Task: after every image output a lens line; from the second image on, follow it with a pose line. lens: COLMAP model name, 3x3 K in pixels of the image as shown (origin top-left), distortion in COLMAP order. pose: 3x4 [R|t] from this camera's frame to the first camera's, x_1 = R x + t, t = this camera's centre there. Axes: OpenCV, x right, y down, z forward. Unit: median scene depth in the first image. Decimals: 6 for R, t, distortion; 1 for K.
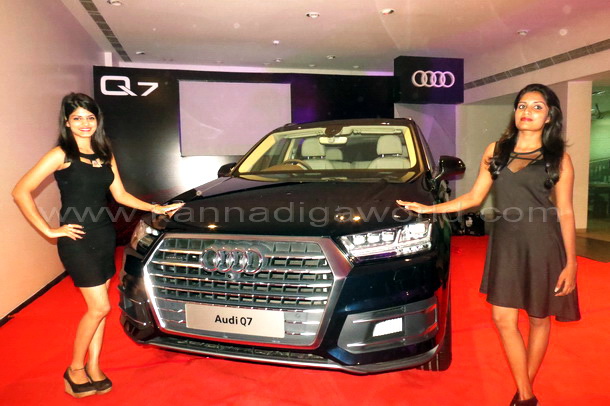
lens RADIAL K [[433.6, 0, 308.1], [0, 433.6, 201.9], [0, 0, 1]] dist [-0.020046, -0.002843]
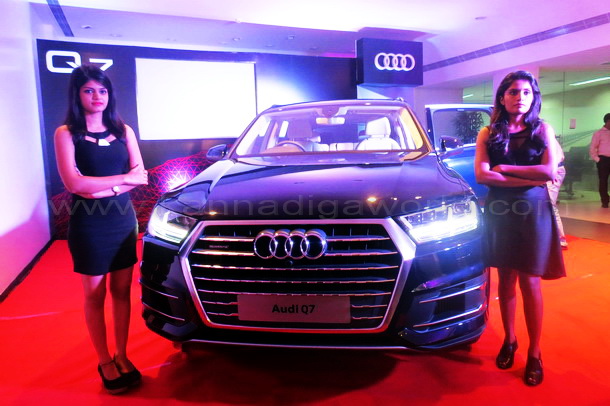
lens RADIAL K [[433.6, 0, 307.0], [0, 433.6, 202.3], [0, 0, 1]] dist [-0.020046, -0.002843]
pose [[0.988421, -0.027615, 0.149203, -0.141324], [0.022113, 0.999018, 0.038404, 0.002722], [-0.150117, -0.034660, 0.988060, 0.035292]]
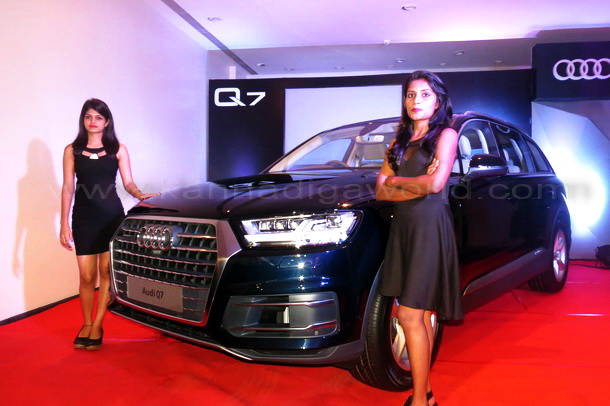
lens RADIAL K [[490.2, 0, 306.3], [0, 490.2, 205.9], [0, 0, 1]] dist [-0.041841, 0.001821]
pose [[0.919221, 0.031870, -0.392449, 0.335472], [-0.048923, 0.998240, -0.033527, 0.038687], [0.390690, 0.050019, 0.919162, 0.004385]]
